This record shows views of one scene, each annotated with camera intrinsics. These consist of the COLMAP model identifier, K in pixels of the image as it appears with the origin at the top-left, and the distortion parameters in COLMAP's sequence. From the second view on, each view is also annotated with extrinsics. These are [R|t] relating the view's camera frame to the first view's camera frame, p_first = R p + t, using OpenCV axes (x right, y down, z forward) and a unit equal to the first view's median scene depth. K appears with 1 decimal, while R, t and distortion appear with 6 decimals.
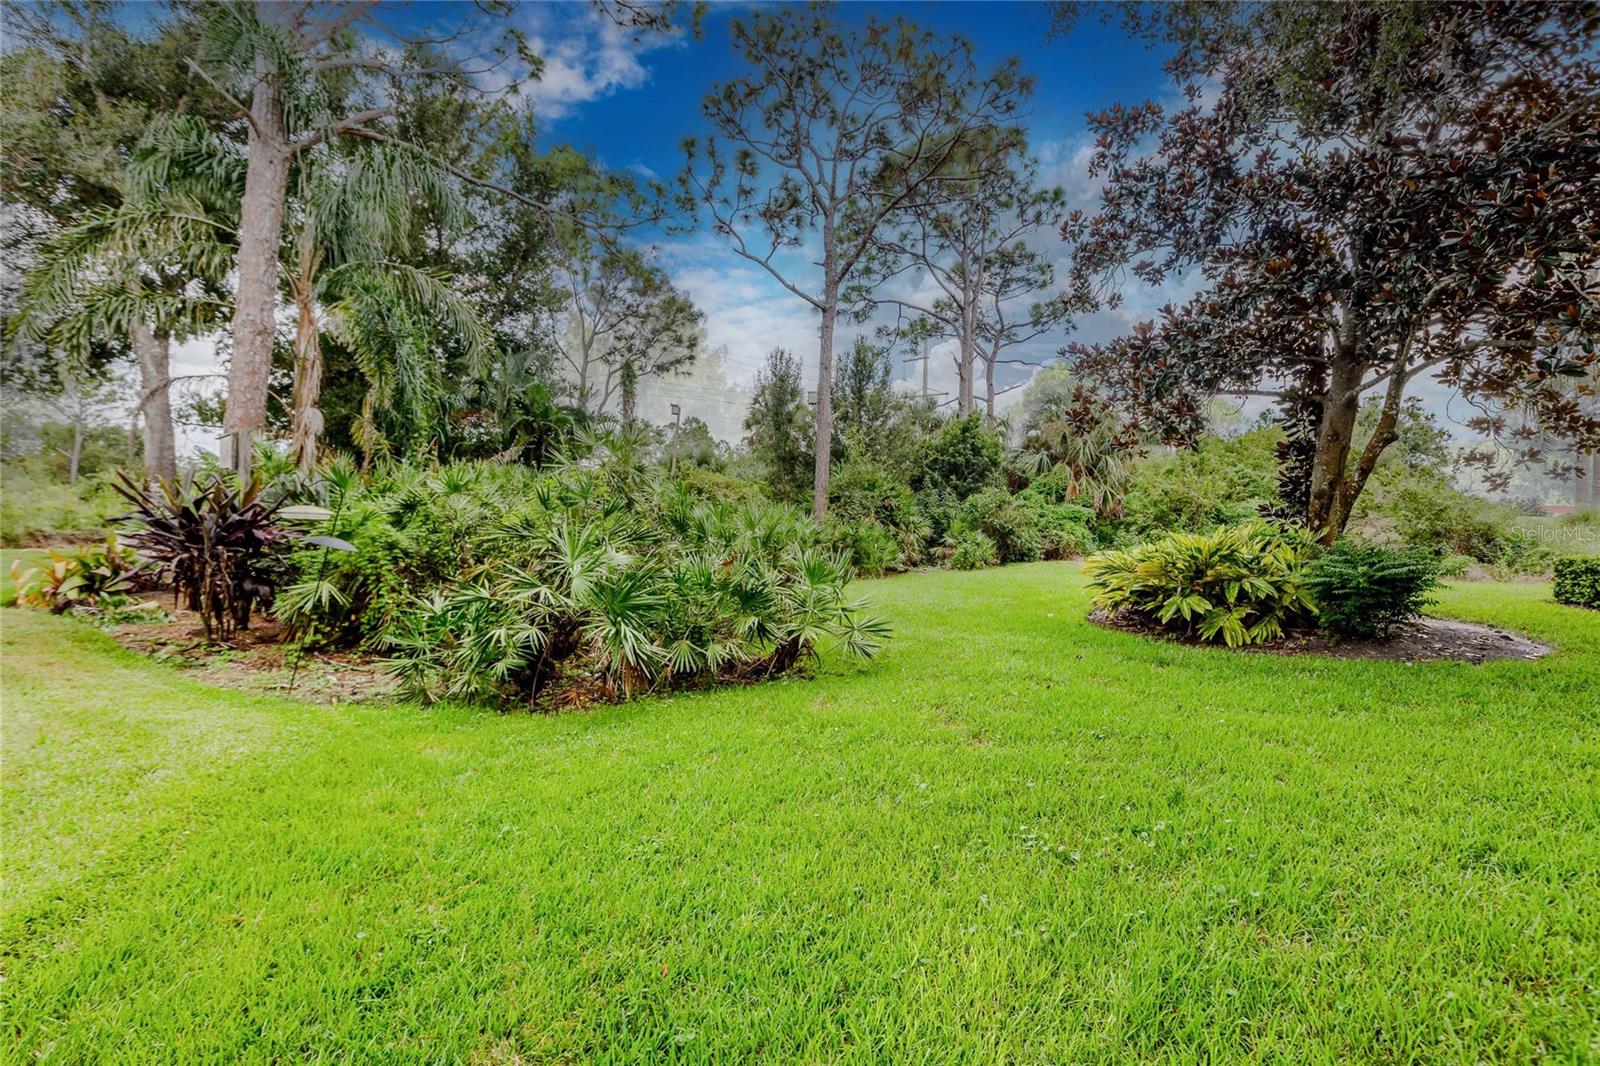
lens RADIAL K [[732.8, 0, 800.8], [0, 732.8, 534.2], [0, 0, 1]] dist [0.001686, 0.000679]
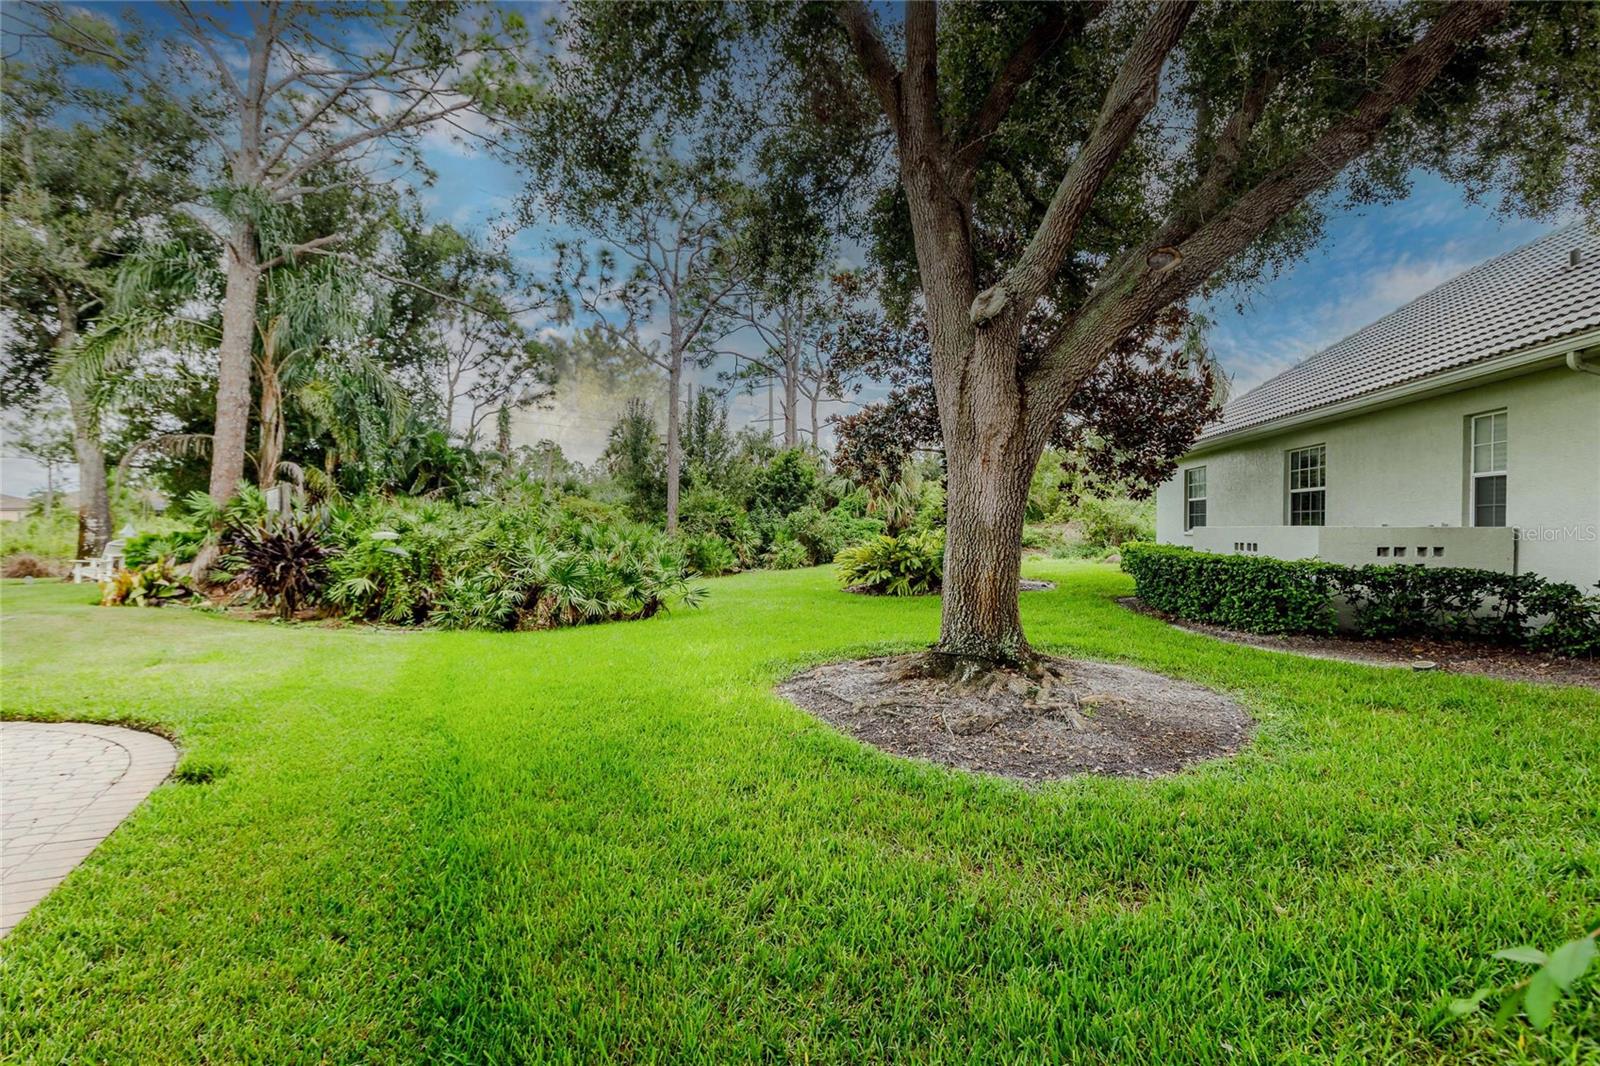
lens RADIAL K [[732.8, 0, 803.9], [0, 732.8, 527.7], [0, 0, 1]] dist [0.001686, 0.000679]
pose [[0.980243, -0.025961, 0.196084, 0.000962], [0.032078, 0.999091, -0.028083, 0.009775], [-0.195176, 0.033818, 0.980185, -0.269493]]
